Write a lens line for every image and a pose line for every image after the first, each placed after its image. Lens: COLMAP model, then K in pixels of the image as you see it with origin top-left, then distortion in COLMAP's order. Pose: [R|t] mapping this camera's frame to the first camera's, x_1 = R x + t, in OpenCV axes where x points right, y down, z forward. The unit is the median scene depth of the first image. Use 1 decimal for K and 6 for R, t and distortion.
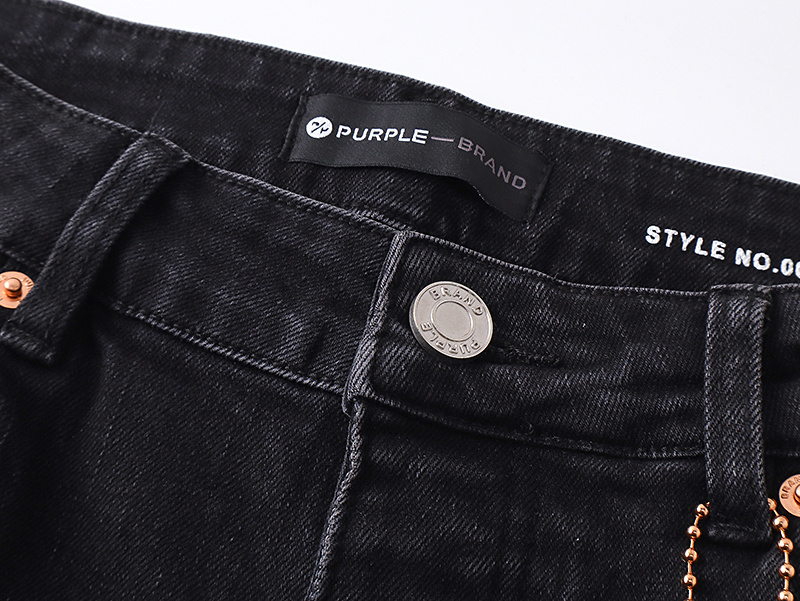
lens RADIAL K [[1611.2, 0, 400.0], [0, 1611.2, 300.5], [0, 0, 1]] dist [-0.156137, -0.153521]
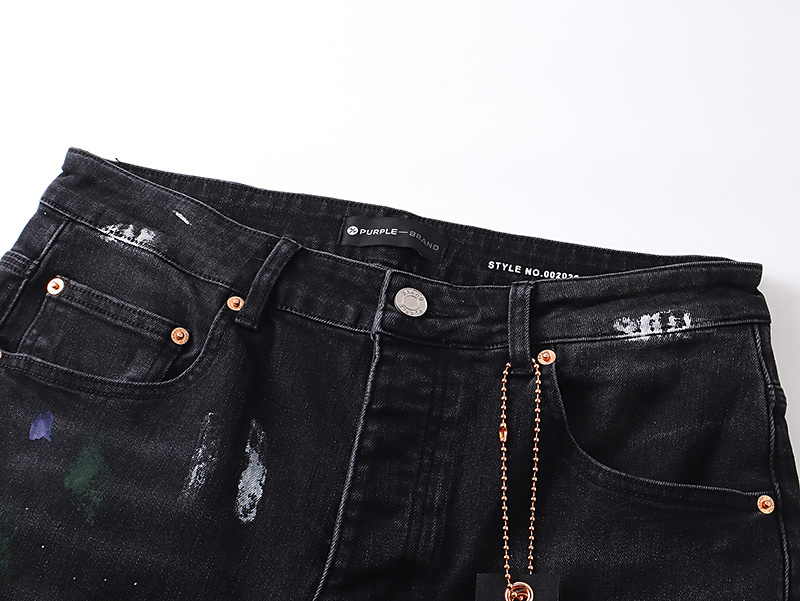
lens RADIAL K [[1611.2, 0, 400.0], [0, 1611.2, 300.5], [0, 0, 1]] dist [-0.156137, -0.153521]
pose [[0.997715, -0.067344, 0.005482, 0.000765], [0.067517, 0.996801, -0.042758, 0.115486], [-0.002585, 0.043031, 0.999070, -1.544125]]
